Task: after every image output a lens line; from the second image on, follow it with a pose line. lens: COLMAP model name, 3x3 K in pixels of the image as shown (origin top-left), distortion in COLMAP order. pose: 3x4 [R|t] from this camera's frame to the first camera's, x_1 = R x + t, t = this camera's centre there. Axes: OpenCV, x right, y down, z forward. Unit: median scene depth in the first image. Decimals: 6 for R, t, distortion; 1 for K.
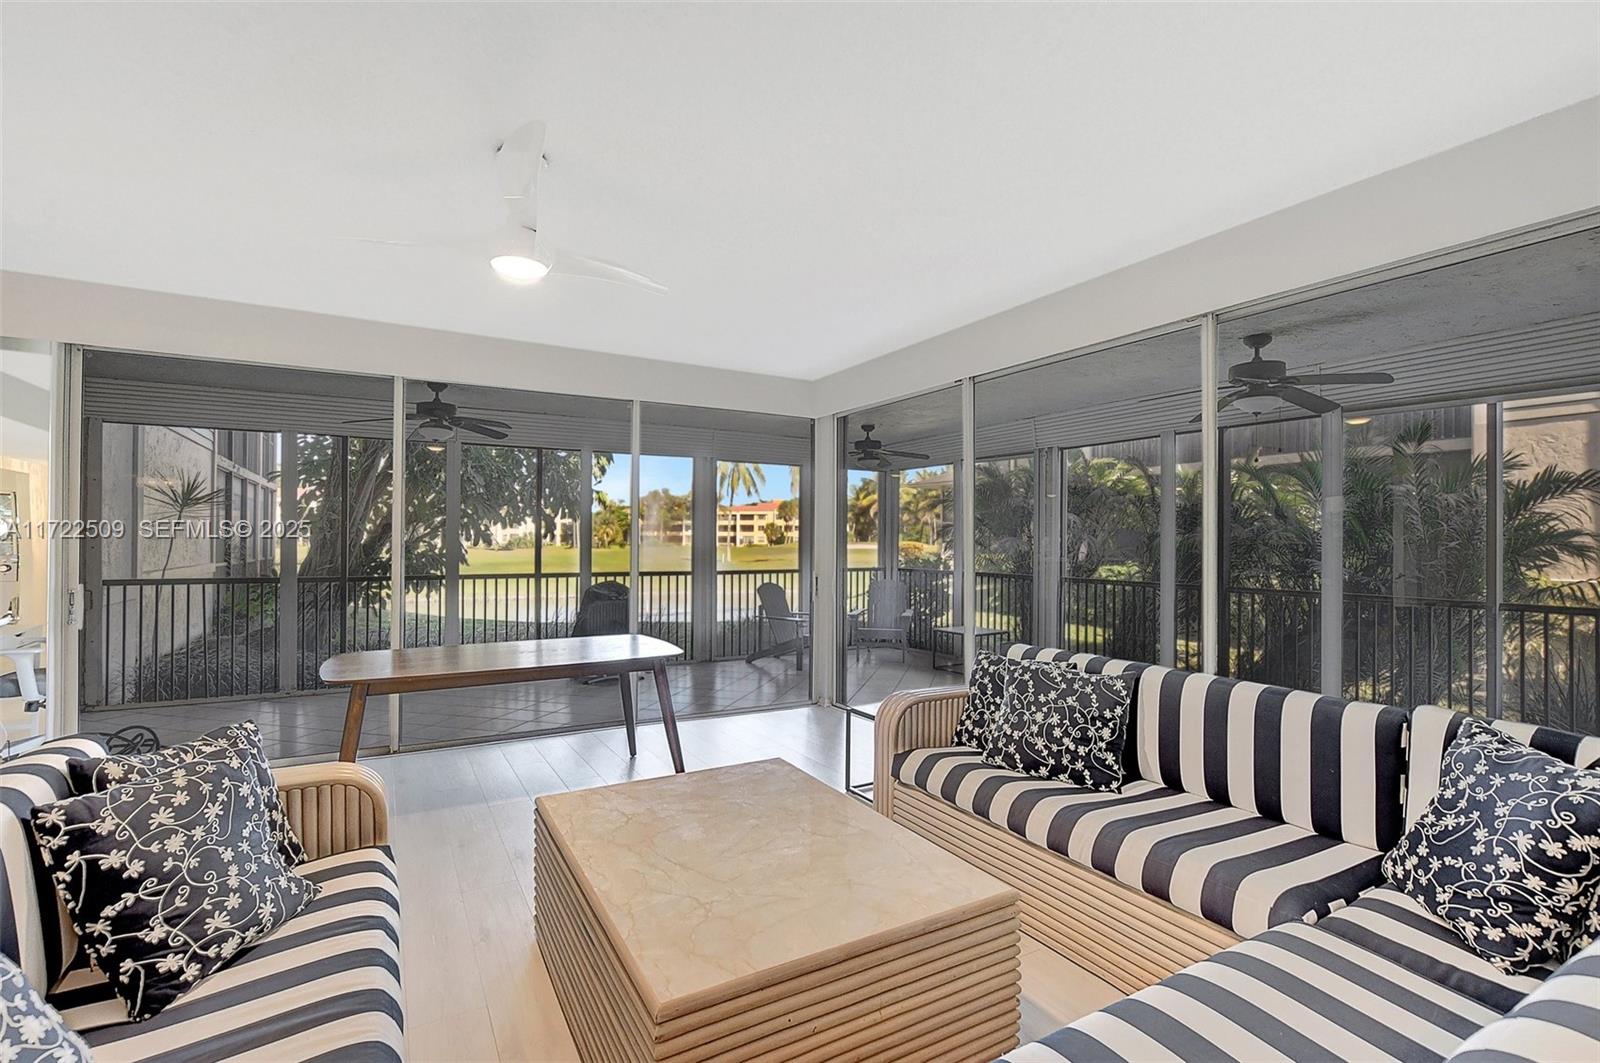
lens RADIAL K [[727.6, 0, 767.5], [0, 727.6, 532.5], [0, 0, 1]] dist [0.003640, 0.001532]
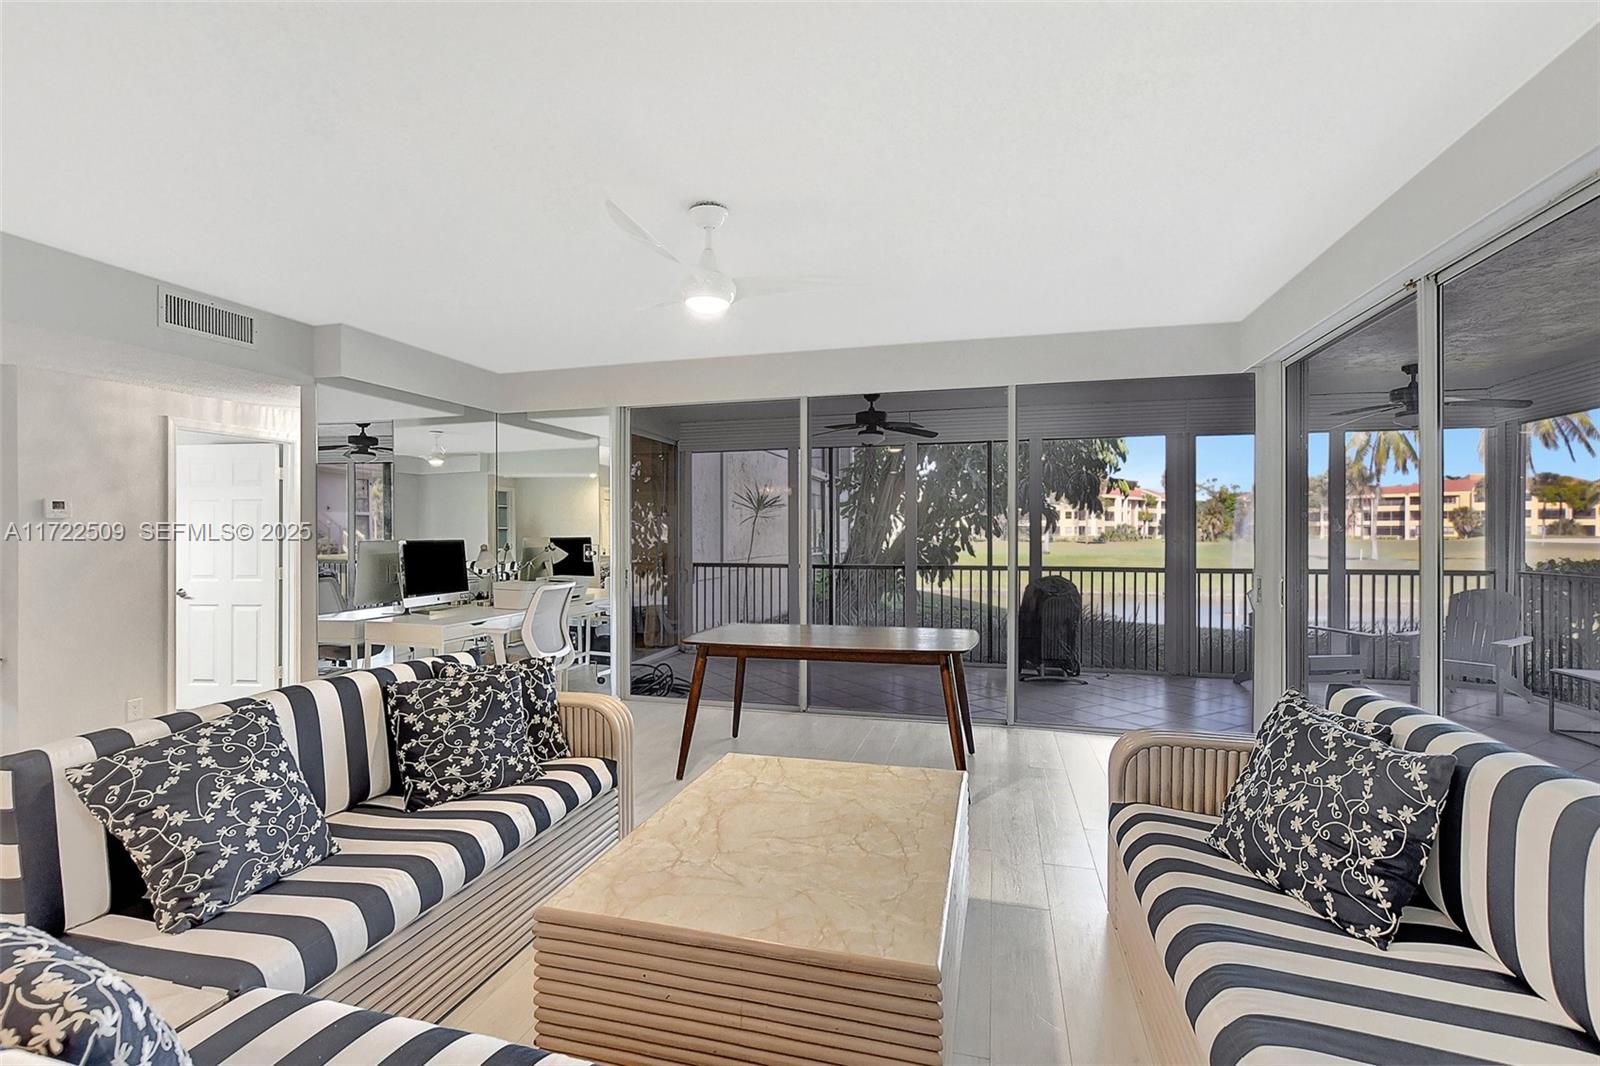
lens RADIAL K [[727.6, 0, 786.8], [0, 727.6, 536.0], [0, 0, 1]] dist [0.003640, 0.001532]
pose [[0.714727, -0.002480, -0.699399, 0.536487], [0.012727, 0.999874, 0.009461, 0.004150], [0.699288, -0.015663, 0.714668, 0.219258]]
